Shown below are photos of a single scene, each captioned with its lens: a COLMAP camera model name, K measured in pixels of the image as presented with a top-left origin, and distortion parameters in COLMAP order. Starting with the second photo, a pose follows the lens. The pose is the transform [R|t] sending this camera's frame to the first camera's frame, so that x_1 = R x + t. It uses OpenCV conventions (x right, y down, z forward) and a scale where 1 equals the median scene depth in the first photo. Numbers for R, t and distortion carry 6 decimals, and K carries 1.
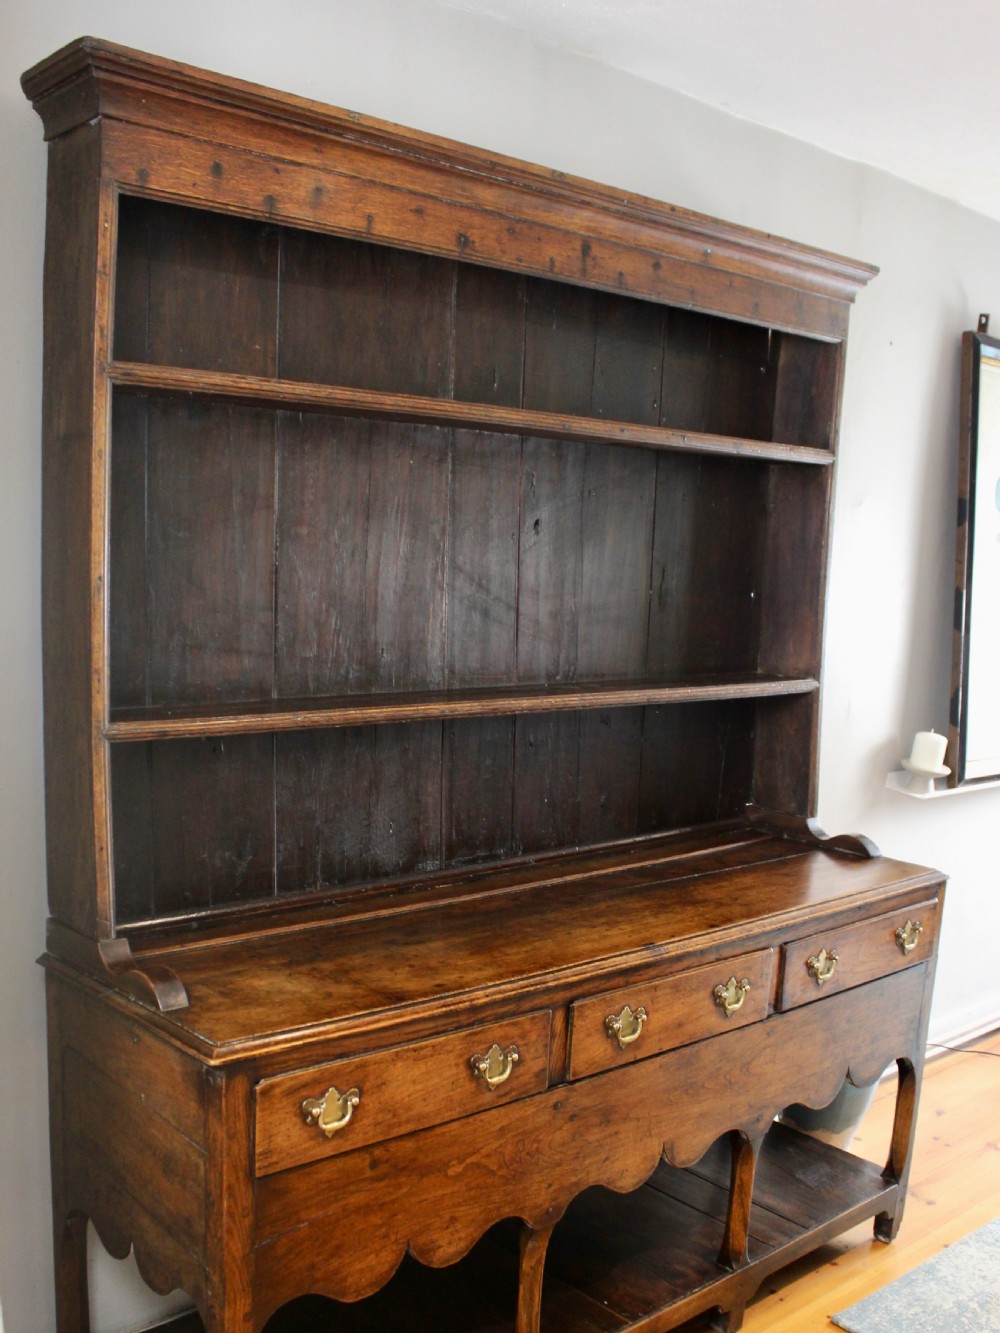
lens RADIAL K [[1403.9, 0, 501.7], [0, 1403.9, 775.3], [0, 0, 1]] dist [-0.171424, 0.158779]
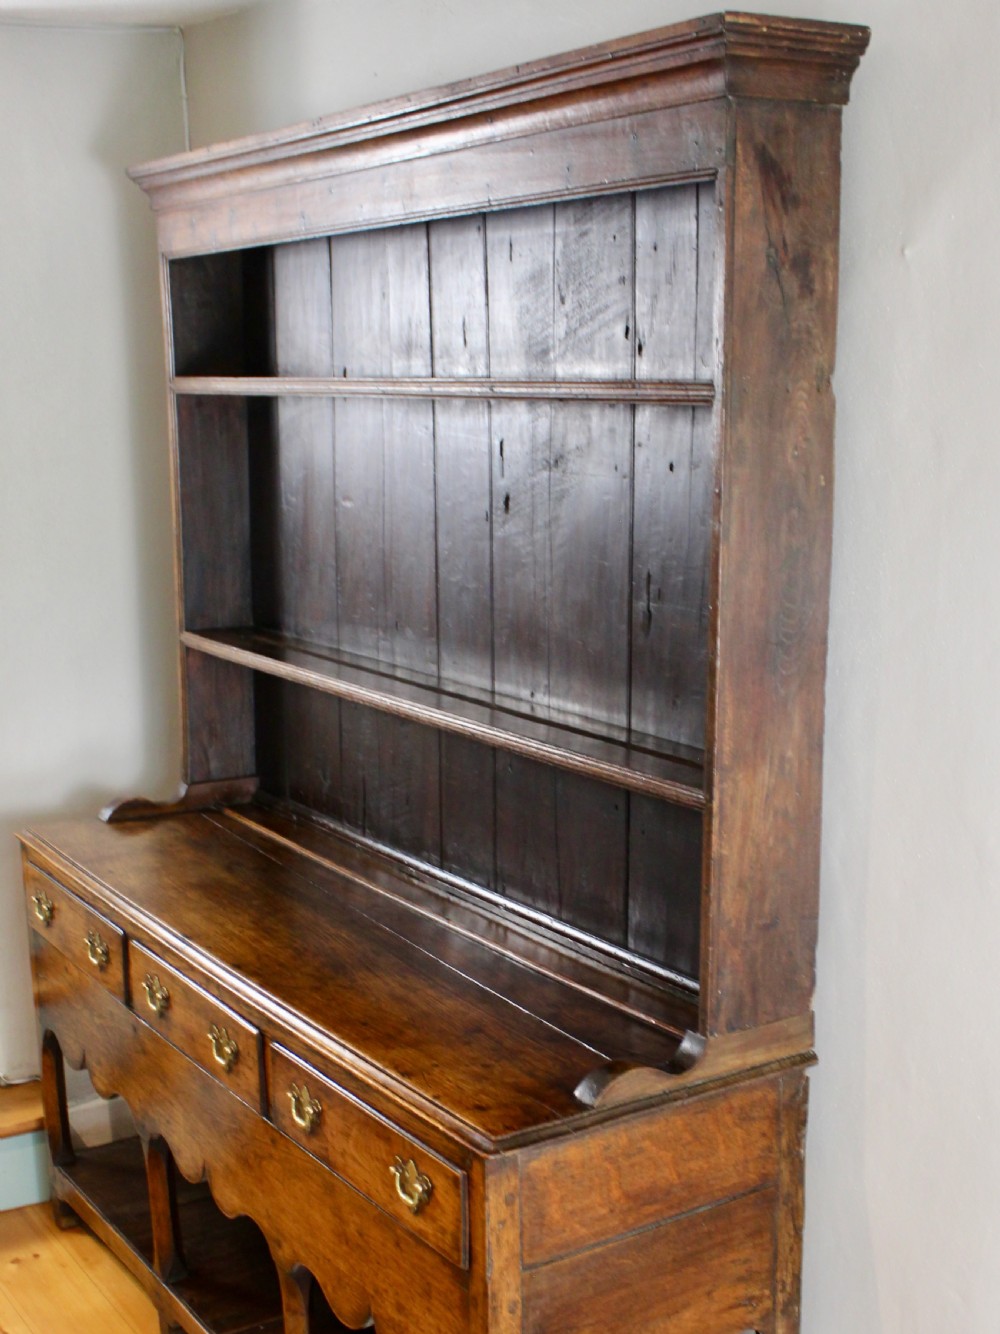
lens RADIAL K [[1865.9, 0, 500.0], [0, 1865.9, 667.0], [0, 0, 1]] dist [-0.287724, -0.012665]
pose [[-0.182030, 0.114878, -0.976559, 1.319701], [-0.170614, 0.974397, 0.146426, -0.290271], [0.968378, 0.193268, -0.157770, 1.415507]]
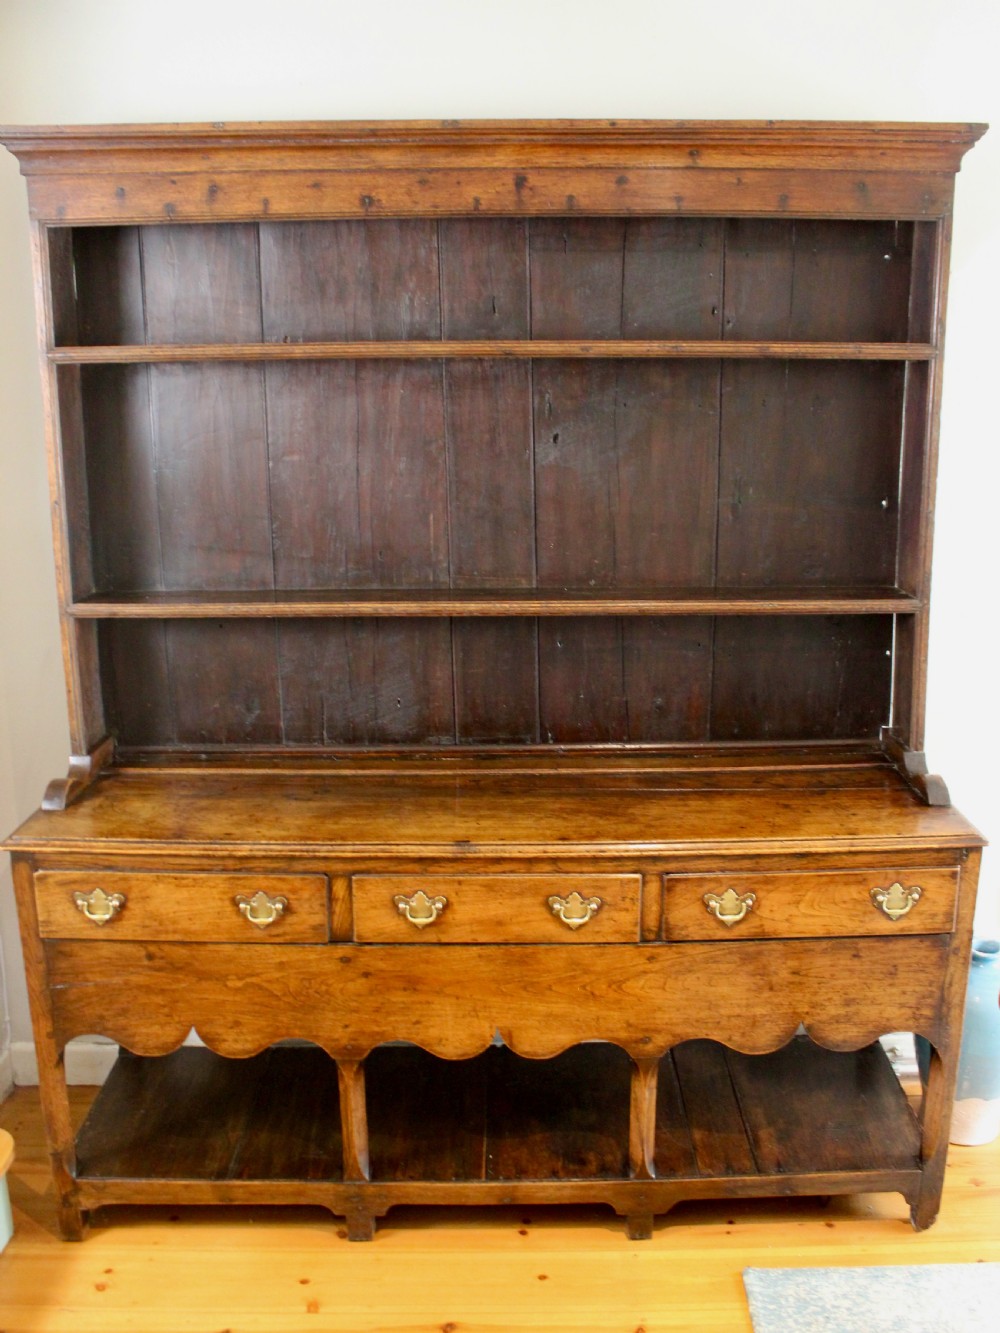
lens RADIAL K [[1261.0, 0, 529.1], [0, 1261.0, 665.1], [0, 0, 1]] dist [-0.171034, 0.155915]
pose [[0.745229, 0.110112, -0.657654, 0.788310], [-0.078285, 0.993898, 0.077700, -0.096127], [0.662197, -0.006420, 0.749302, 0.318771]]
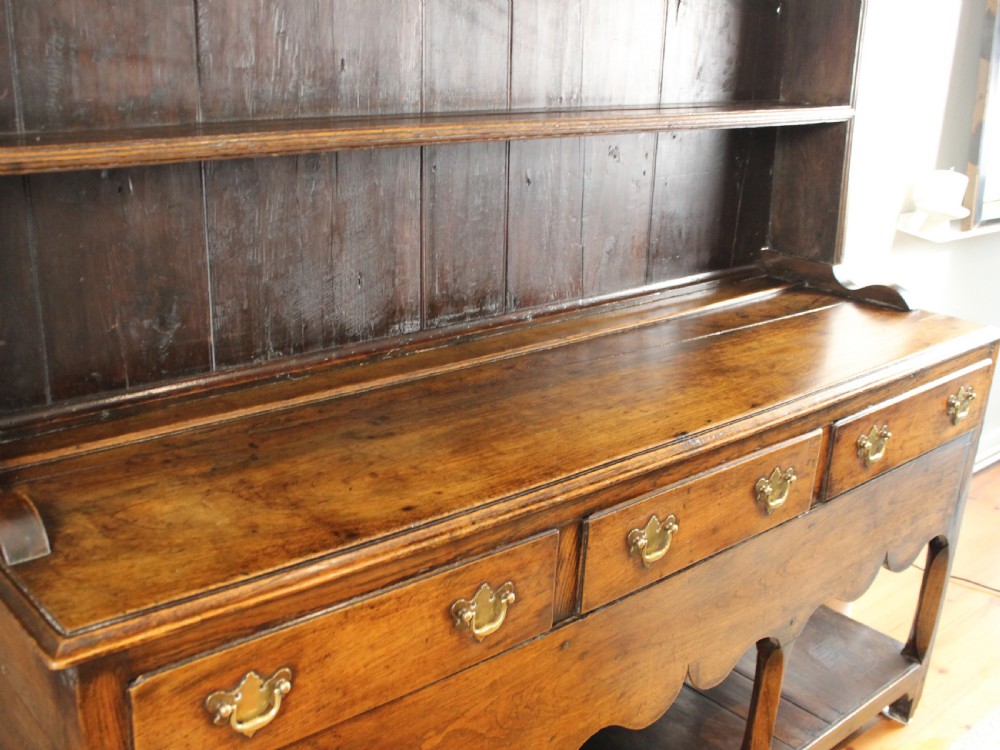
lens RADIAL K [[1094.2, 0, 436.3], [0, 1094.2, 394.4], [0, 0, 1]] dist [-0.137802, 0.155311]
pose [[0.998567, -0.000738, -0.053510, 0.000808], [0.009317, 0.987031, 0.160257, -0.000386], [0.052698, -0.160526, 0.985624, 0.406549]]
